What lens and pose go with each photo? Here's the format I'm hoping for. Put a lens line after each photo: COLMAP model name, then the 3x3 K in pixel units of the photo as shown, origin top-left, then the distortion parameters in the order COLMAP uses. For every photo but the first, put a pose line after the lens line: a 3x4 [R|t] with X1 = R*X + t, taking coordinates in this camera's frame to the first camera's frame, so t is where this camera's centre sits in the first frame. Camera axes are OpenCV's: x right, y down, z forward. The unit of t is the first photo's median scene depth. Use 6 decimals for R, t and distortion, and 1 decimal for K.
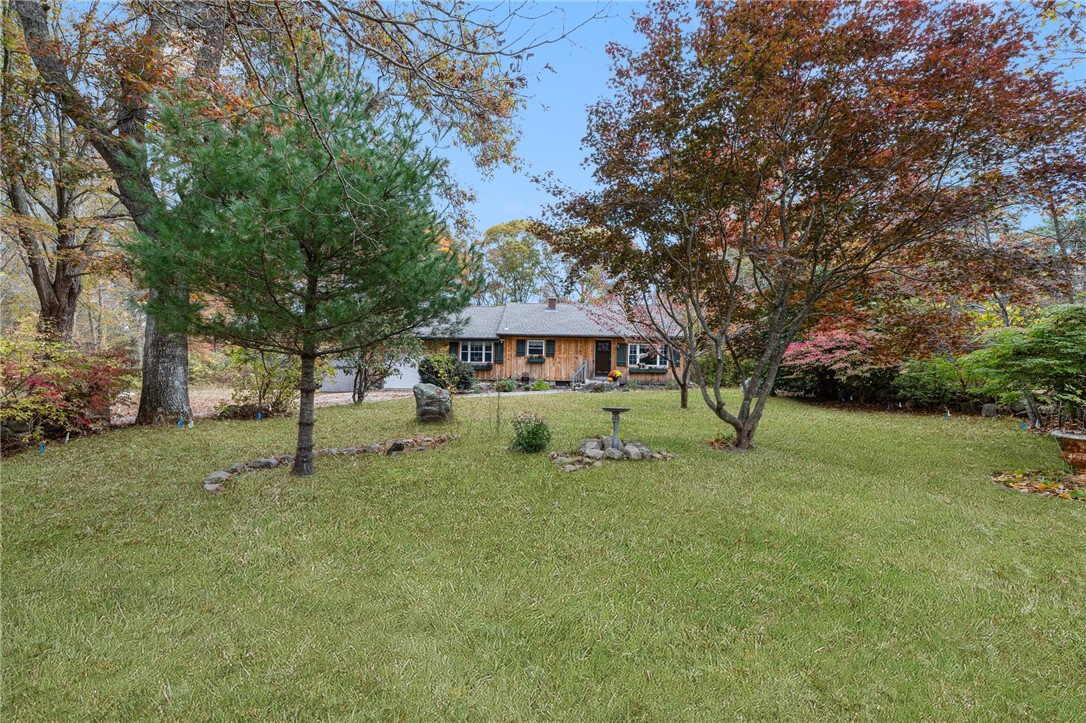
lens RADIAL K [[462.9, 0, 535.2], [0, 462.9, 355.5], [0, 0, 1]] dist [-0.001202, -0.000341]
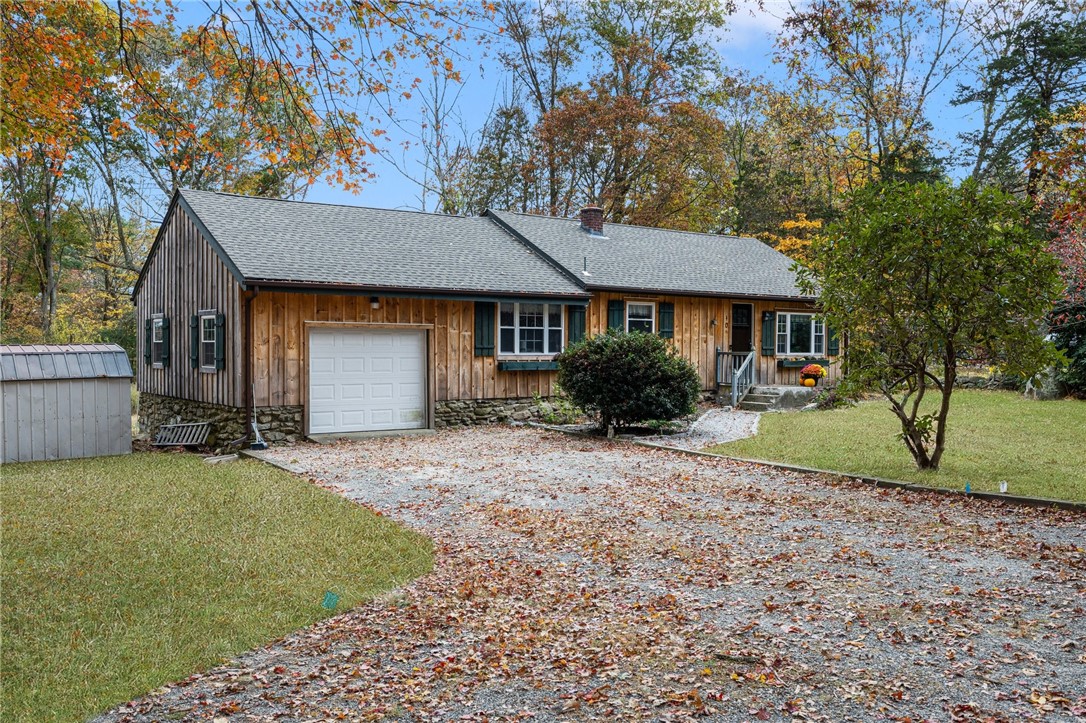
lens RADIAL K [[939.1, 0, 541.9], [0, 939.1, 357.1], [0, 0, 1]] dist [0.015267, 0.006238]
pose [[0.771158, -0.019832, 0.636335, -0.650149], [0.010619, 0.999776, 0.018289, 0.002665], [-0.636555, -0.007346, 0.771196, 0.363706]]
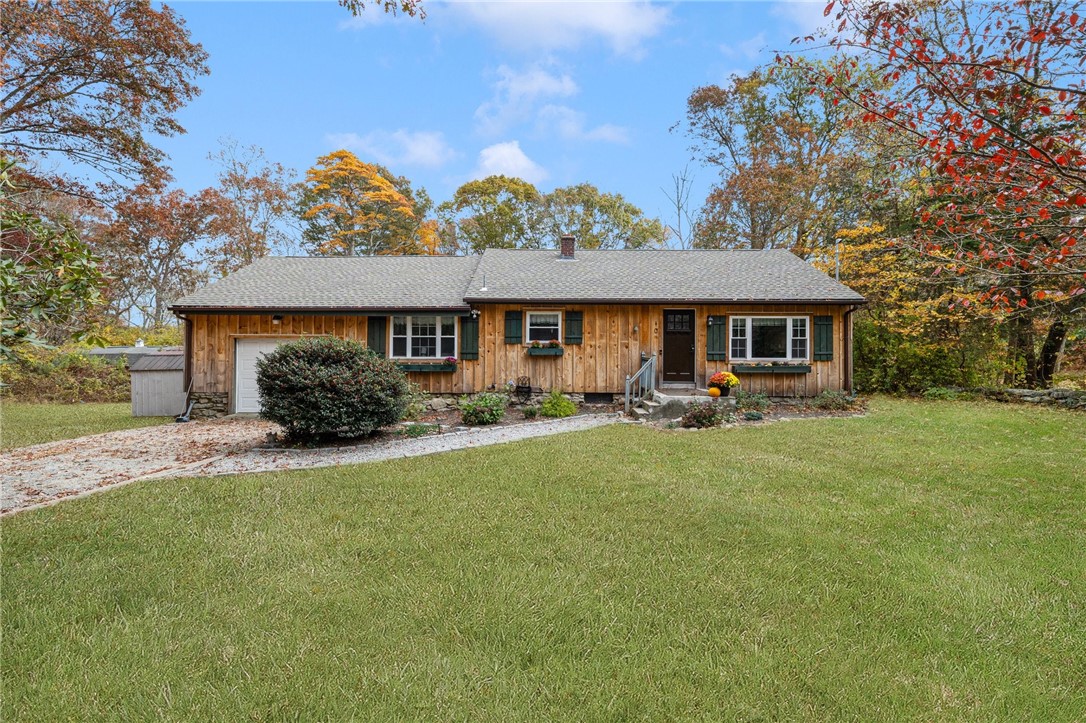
lens RADIAL K [[462.9, 0, 551.6], [0, 462.9, 346.8], [0, 0, 1]] dist [-0.001202, -0.000341]
pose [[0.999092, -0.013497, 0.040415, -0.011052], [0.013764, 0.999885, -0.006339, 0.008186], [-0.040325, 0.006889, 0.999163, 0.505320]]
